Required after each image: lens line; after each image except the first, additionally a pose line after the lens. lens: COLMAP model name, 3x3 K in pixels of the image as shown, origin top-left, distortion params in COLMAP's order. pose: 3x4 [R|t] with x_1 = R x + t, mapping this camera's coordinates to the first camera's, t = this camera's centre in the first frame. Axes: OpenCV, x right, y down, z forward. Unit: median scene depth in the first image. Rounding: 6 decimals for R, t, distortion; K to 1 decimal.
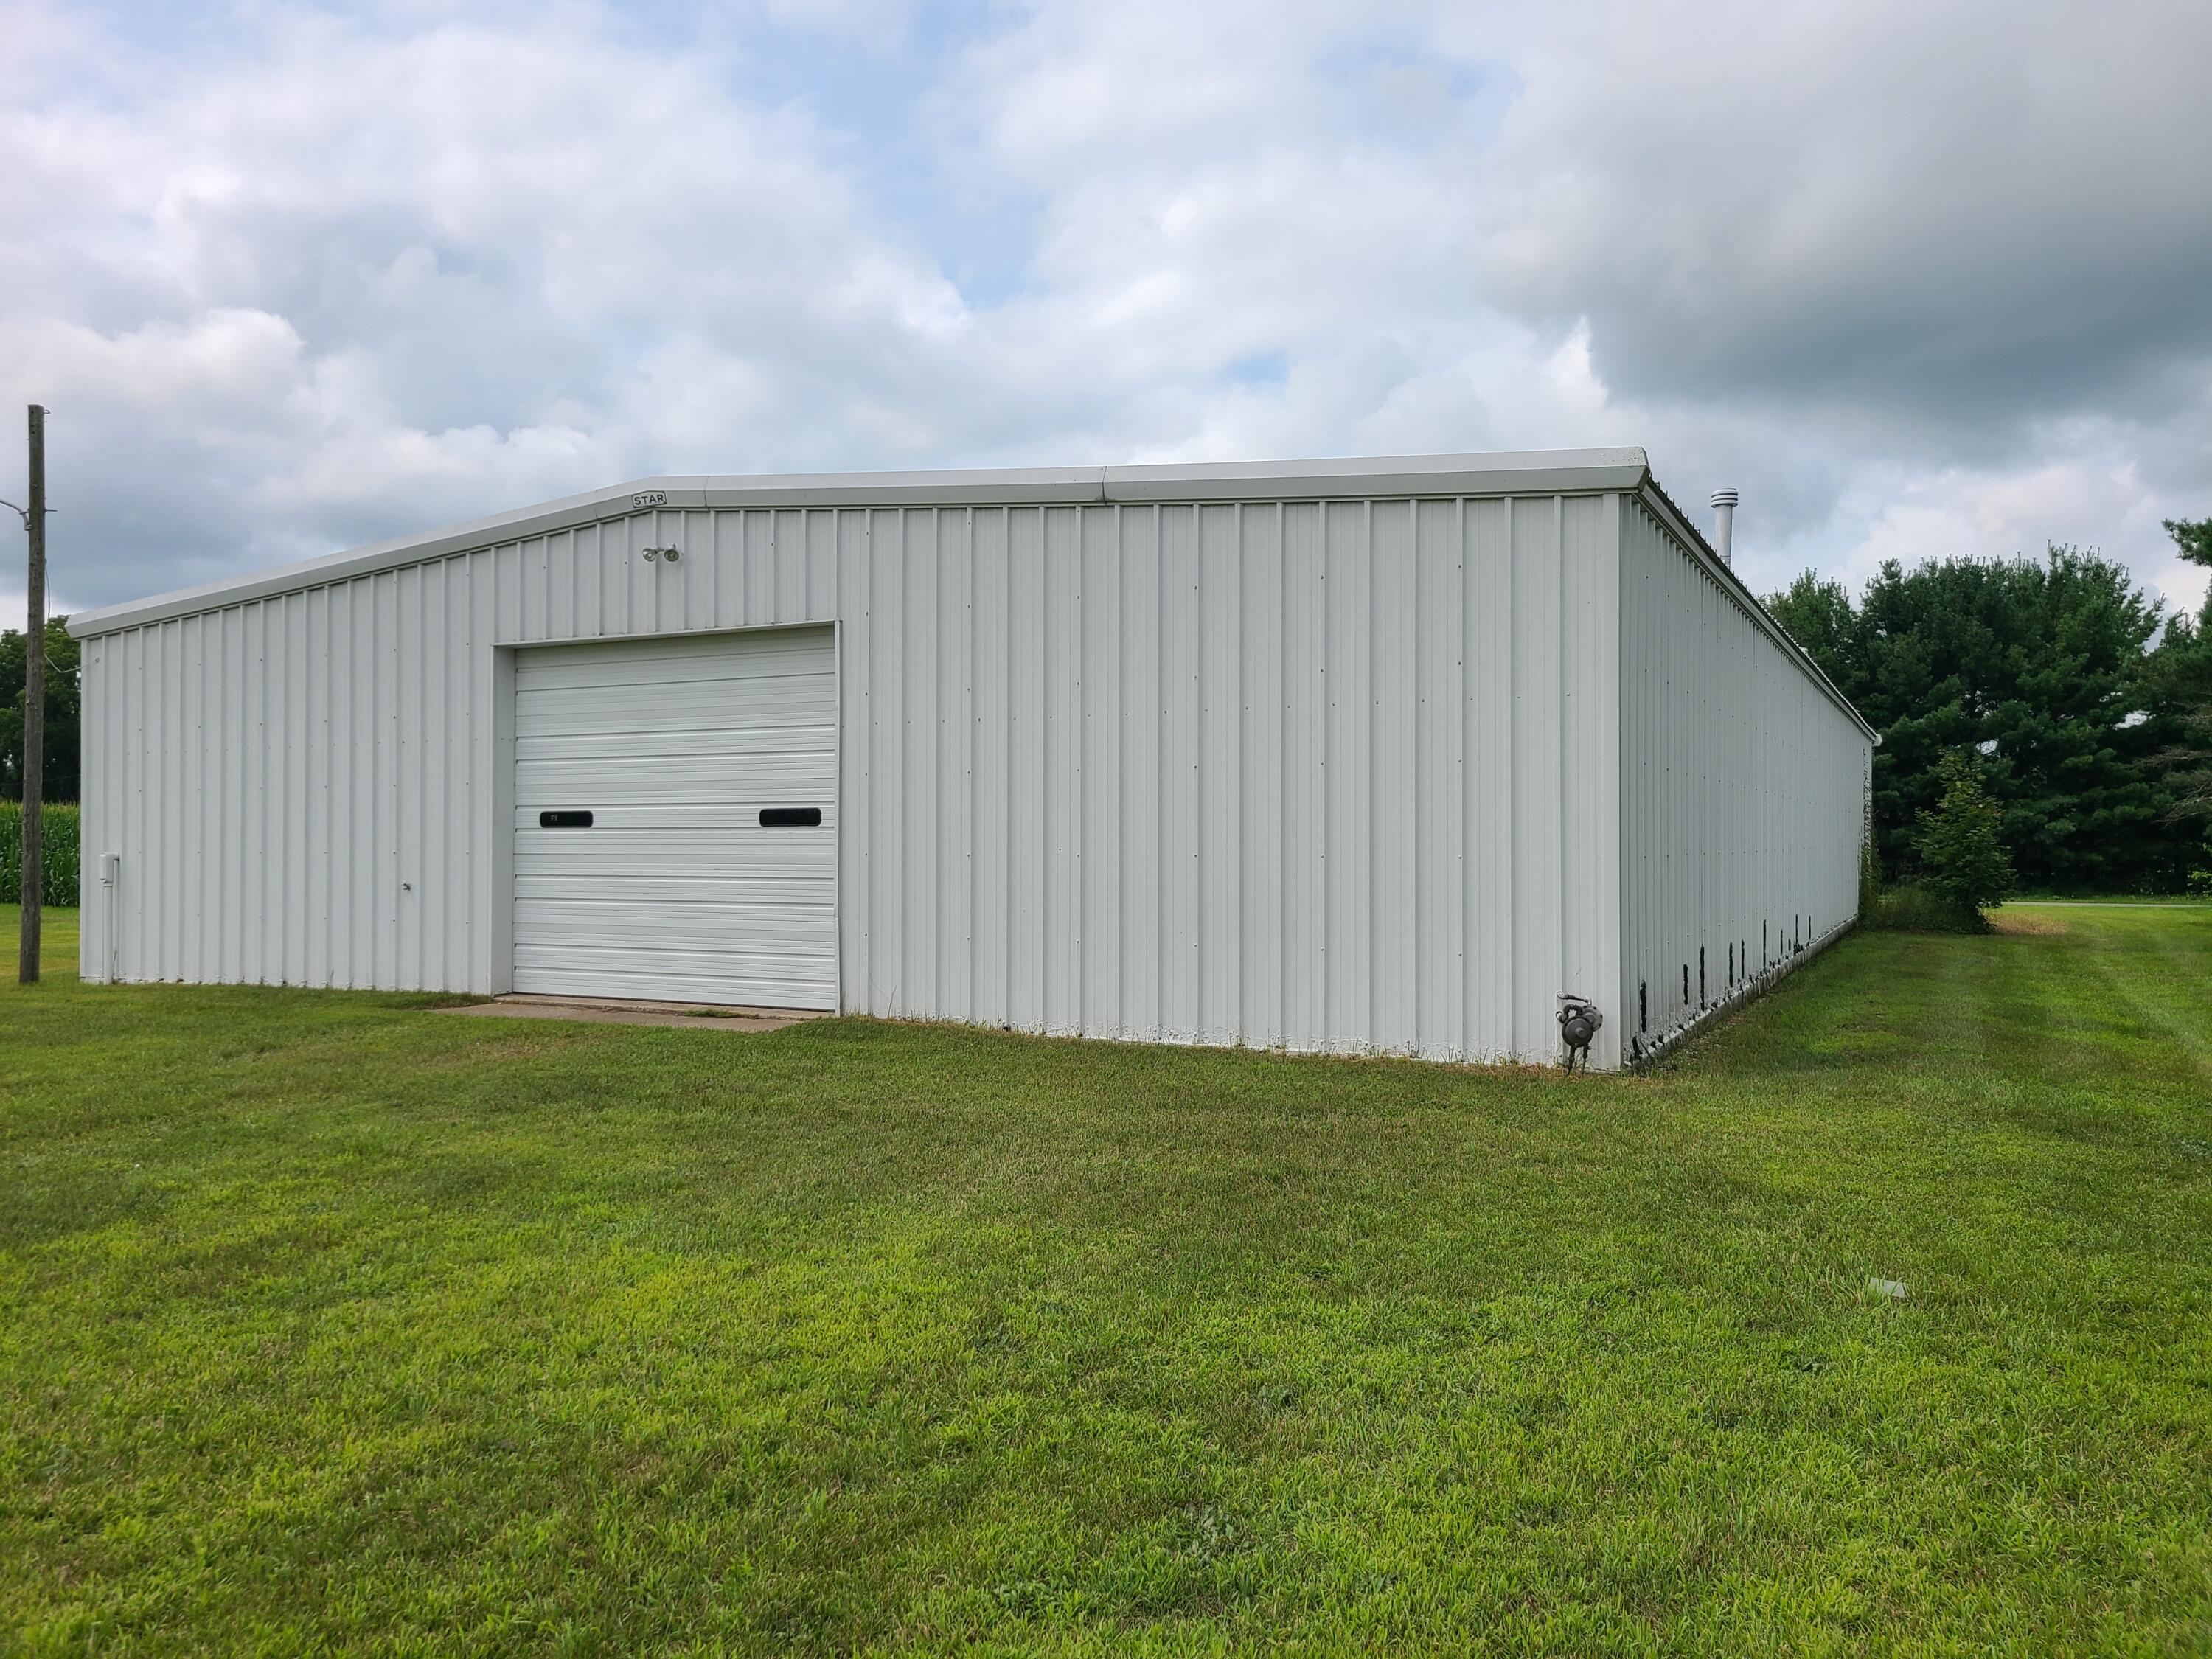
lens RADIAL K [[1648.3, 0, 1106.0], [0, 1648.3, 829.5], [0, 0, 1]] dist [0.060838, -0.000235]
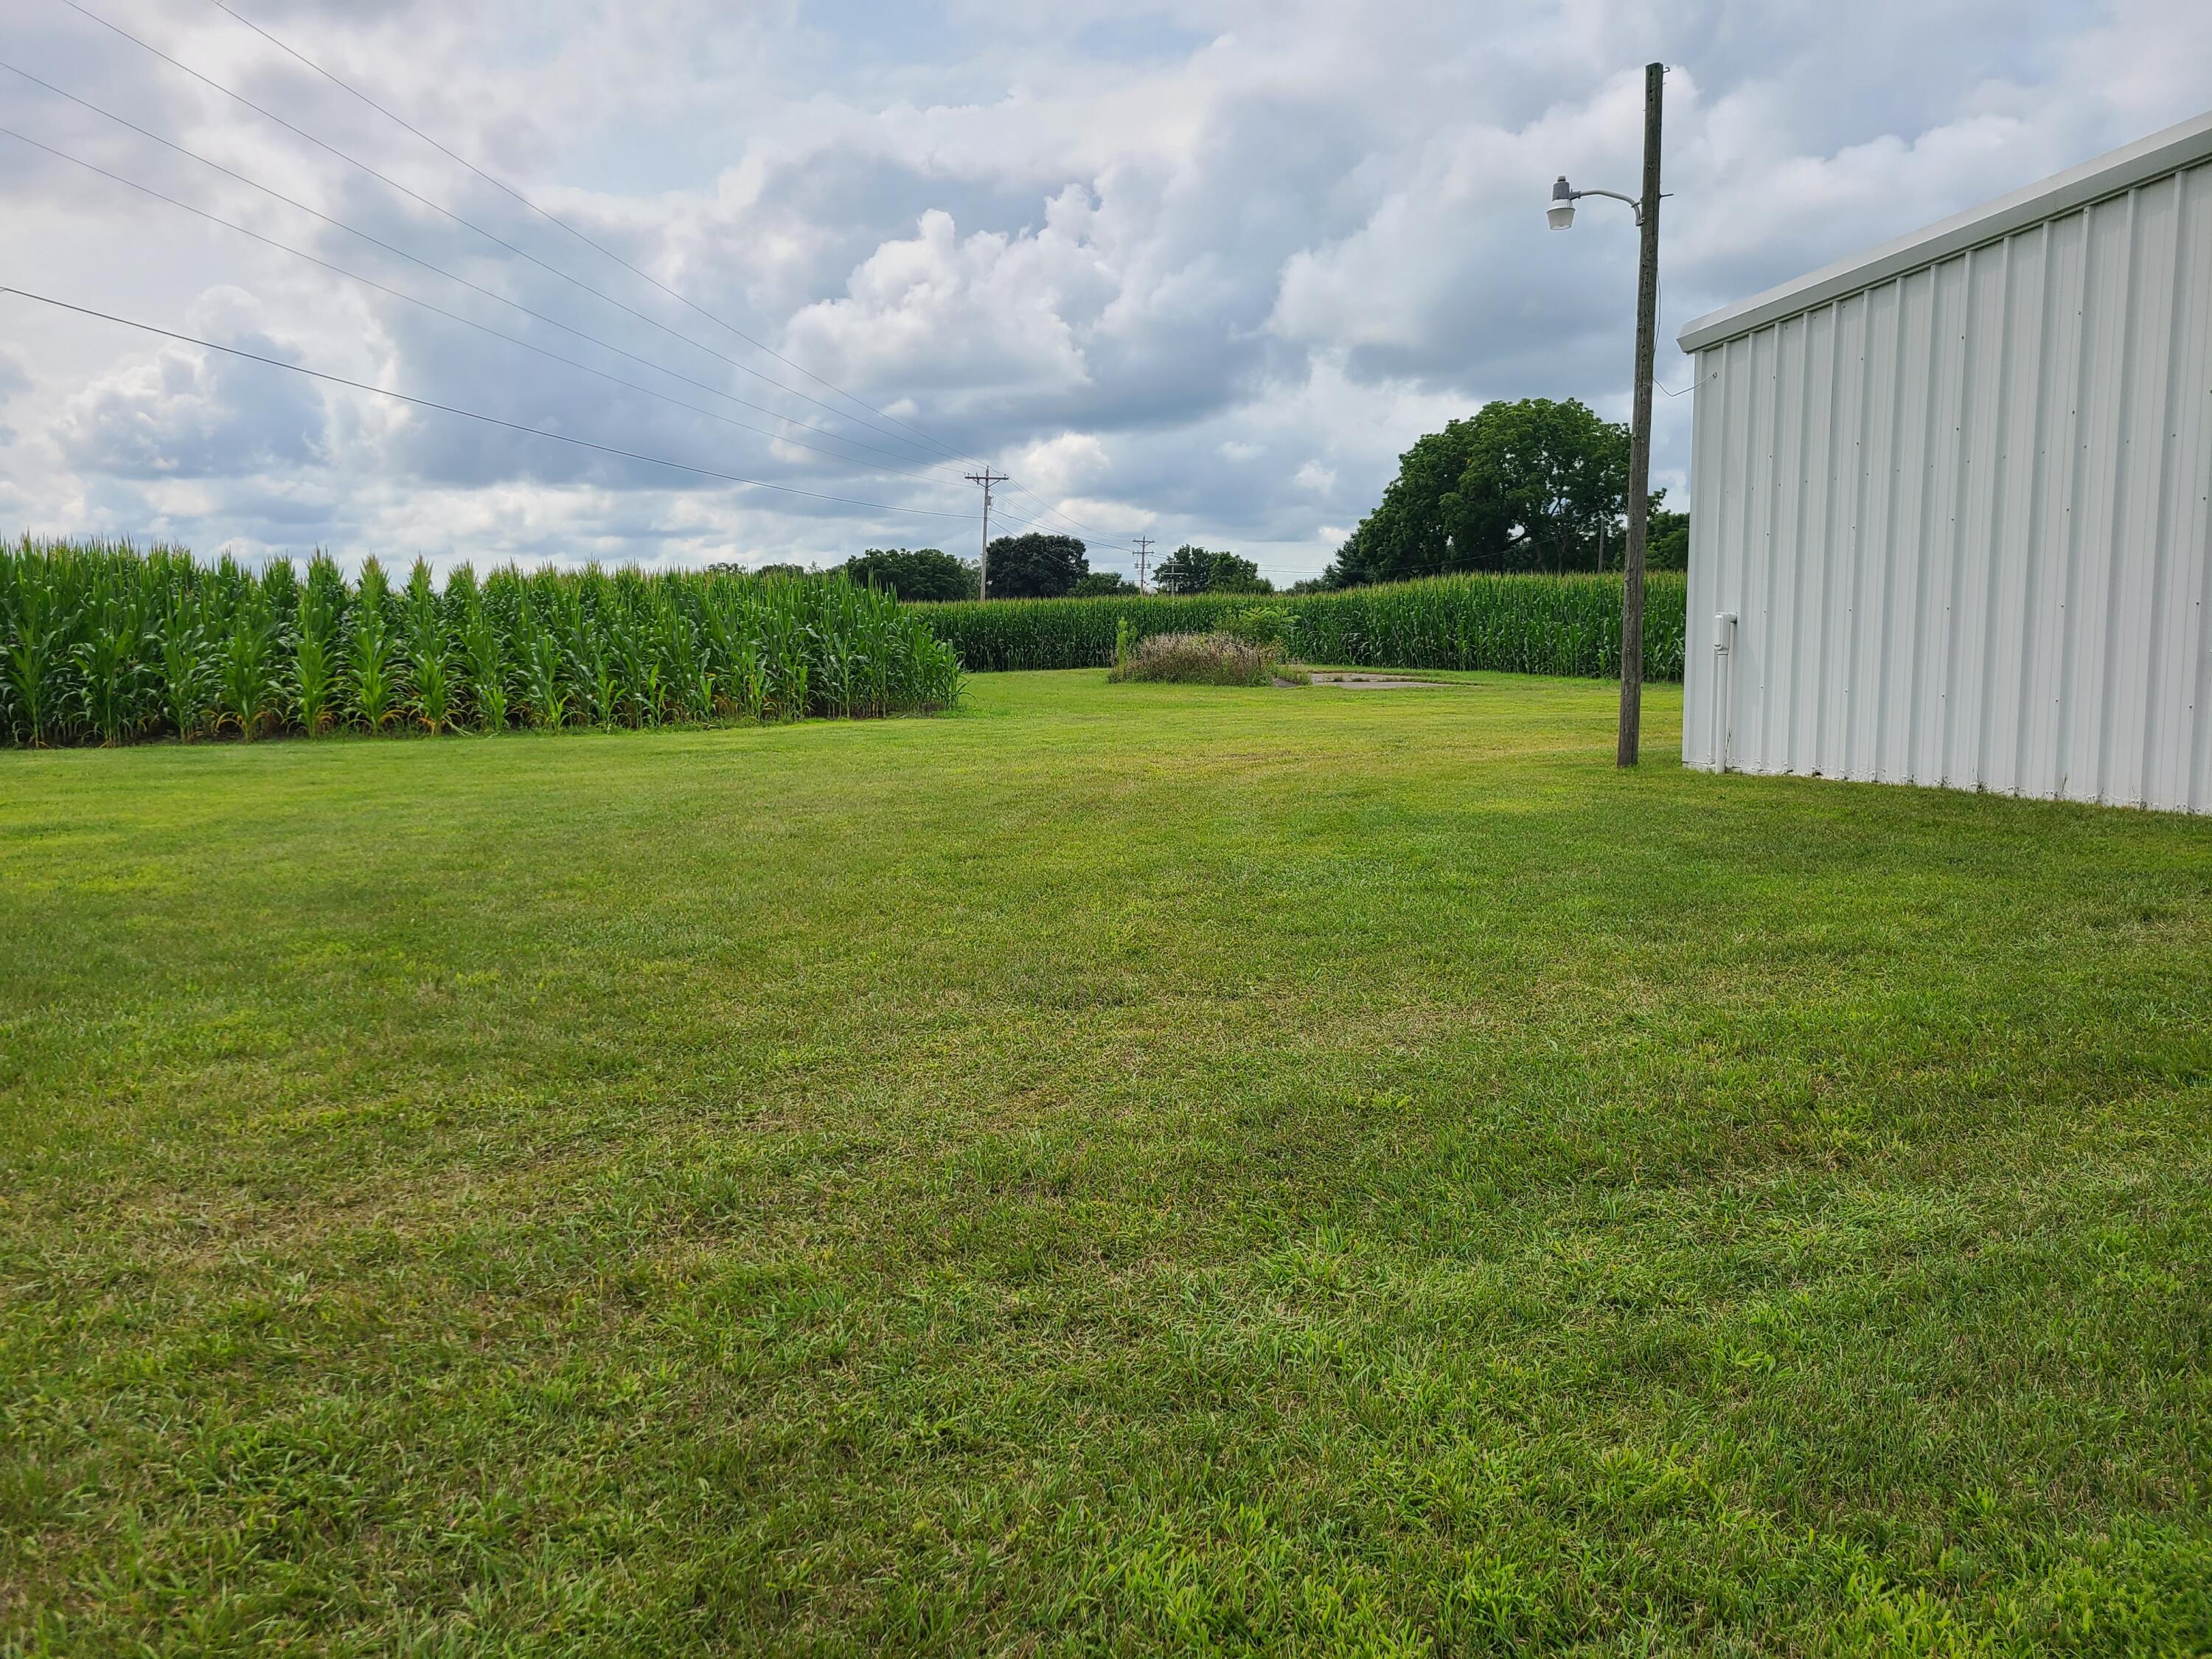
lens RADIAL K [[1648.3, 0, 1106.0], [0, 1648.3, 829.5], [0, 0, 1]] dist [0.060838, -0.000235]
pose [[0.731564, 0.075366, -0.677595, -0.251225], [0.015736, 0.991740, 0.127296, 0.010289], [0.681591, -0.103788, 0.724335, 0.193194]]
